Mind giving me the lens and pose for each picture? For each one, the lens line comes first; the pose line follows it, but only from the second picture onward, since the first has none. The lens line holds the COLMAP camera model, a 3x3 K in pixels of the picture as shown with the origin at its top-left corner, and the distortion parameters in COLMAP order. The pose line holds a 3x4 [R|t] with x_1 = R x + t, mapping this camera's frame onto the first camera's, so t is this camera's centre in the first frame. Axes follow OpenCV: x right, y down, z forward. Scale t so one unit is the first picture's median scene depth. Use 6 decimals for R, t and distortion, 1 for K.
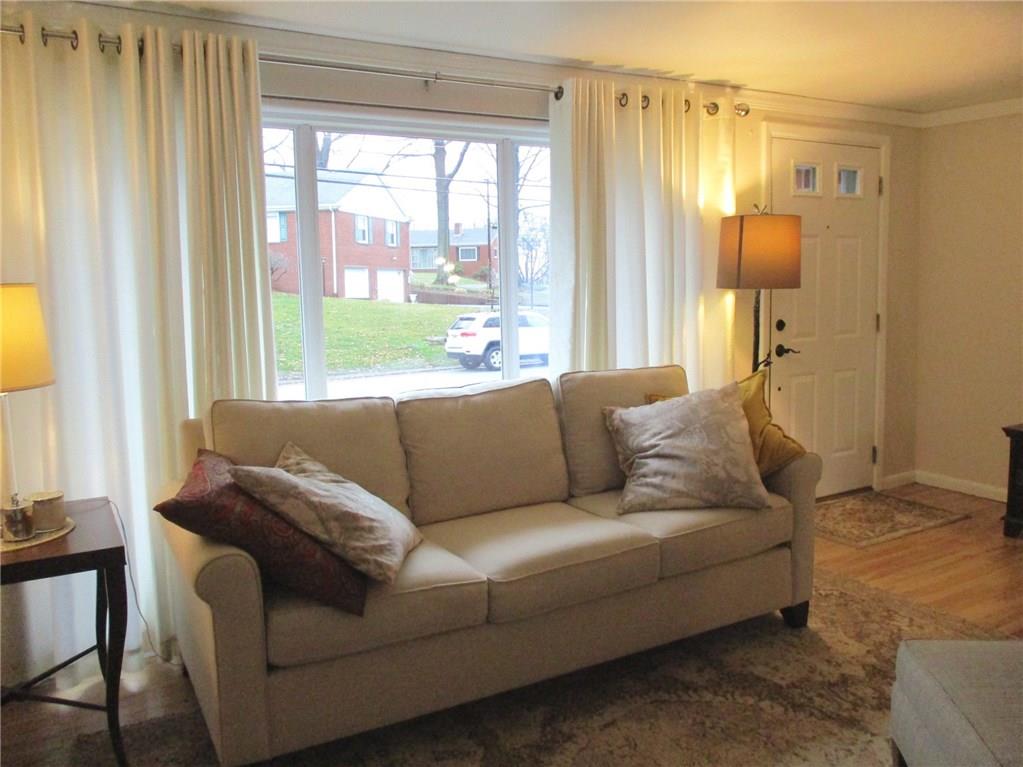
lens RADIAL K [[844.0, 0, 514.9], [0, 844.0, 379.5], [0, 0, 1]] dist [-0.038717, 0.003396]
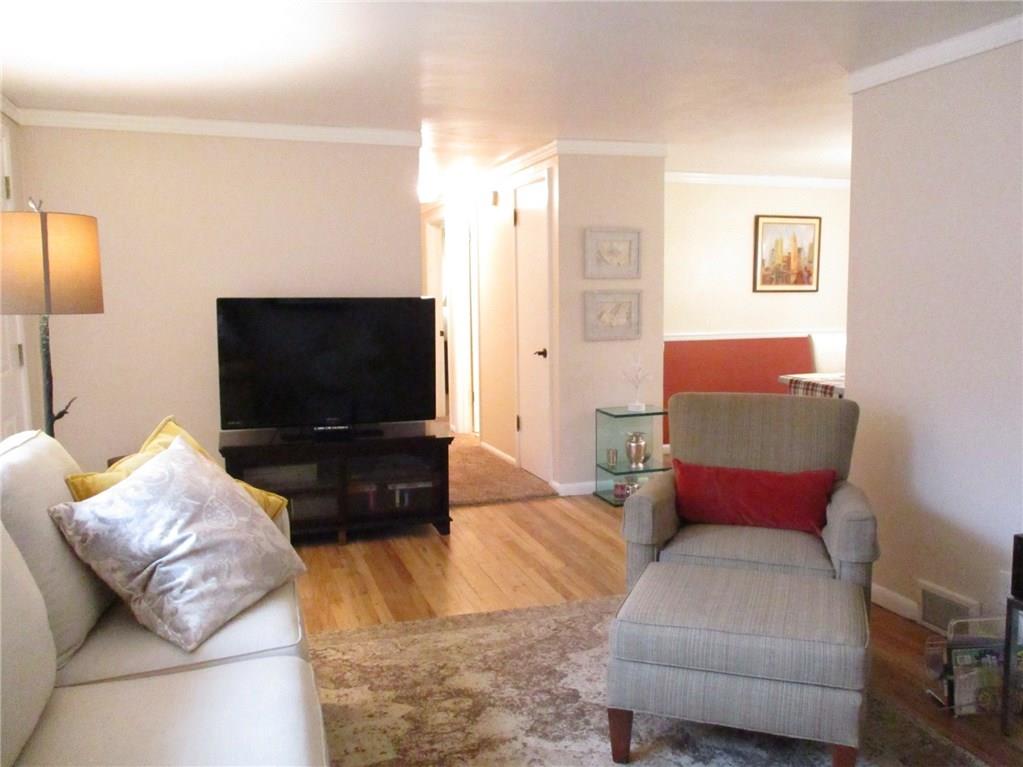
lens RADIAL K [[844.0, 0, 515.2], [0, 844.0, 385.5], [0, 0, 1]] dist [-0.038717, 0.003396]
pose [[0.213393, -0.092470, 0.972580, -0.419637], [0.127026, 0.989686, 0.066226, -0.054365], [-0.968673, 0.109411, 0.222938, 0.578347]]
